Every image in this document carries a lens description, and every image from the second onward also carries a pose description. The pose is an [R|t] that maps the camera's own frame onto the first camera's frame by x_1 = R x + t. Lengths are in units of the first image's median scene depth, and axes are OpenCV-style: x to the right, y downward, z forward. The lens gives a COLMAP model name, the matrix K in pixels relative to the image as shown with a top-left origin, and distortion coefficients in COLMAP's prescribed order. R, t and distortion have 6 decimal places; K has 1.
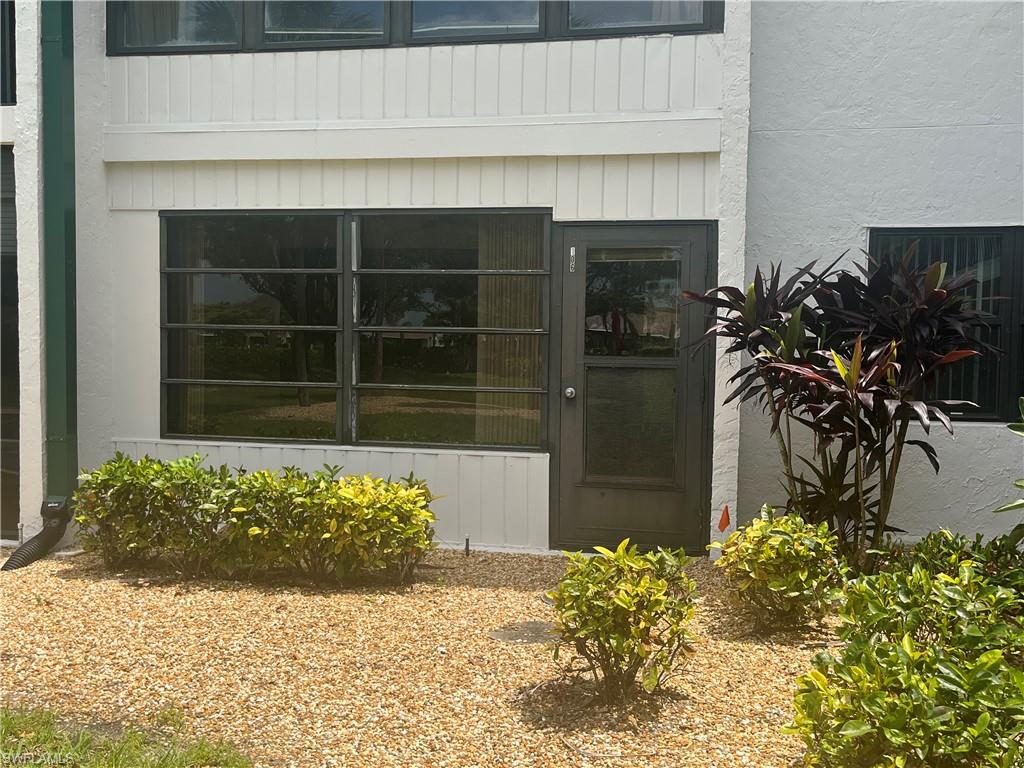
lens RADIAL K [[1085.6, 0, 512.1], [0, 1085.6, 388.2], [0, 0, 1]] dist [0.040041, 0.000000]
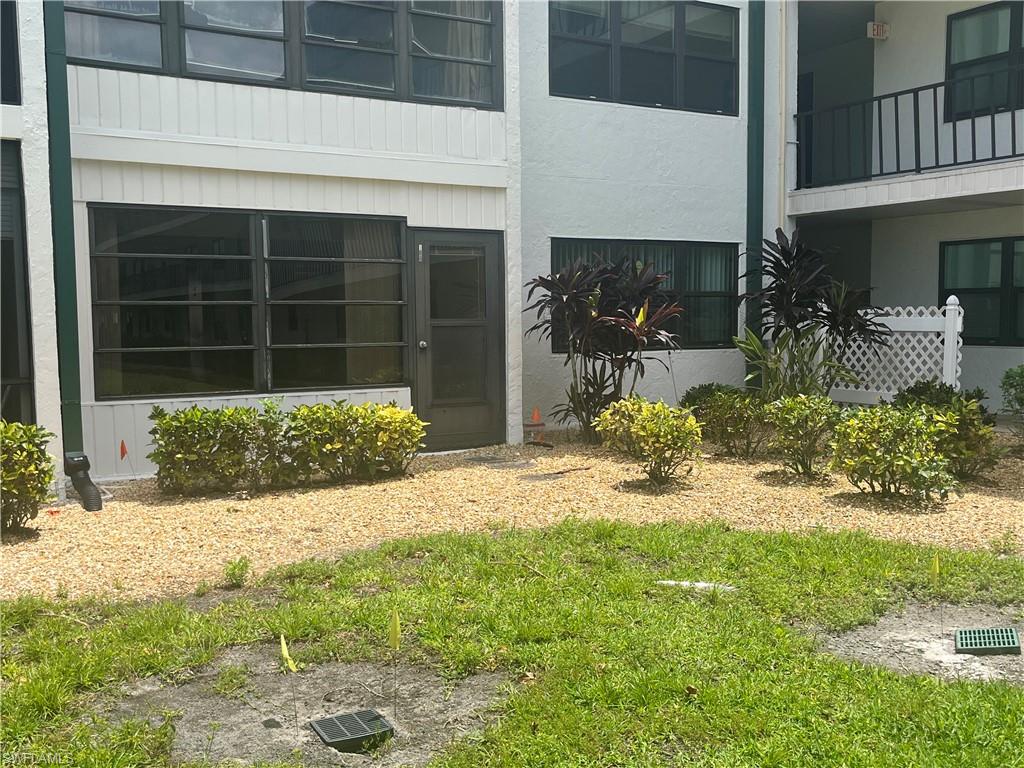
lens RADIAL K [[1085.6, 0, 511.1], [0, 1085.6, 383.0], [0, 0, 1]] dist [0.040041, 0.000000]
pose [[0.731226, -0.063468, 0.679176, -0.849222], [0.052809, 0.997941, 0.036399, 0.009189], [-0.680088, 0.009251, 0.733072, -0.151750]]
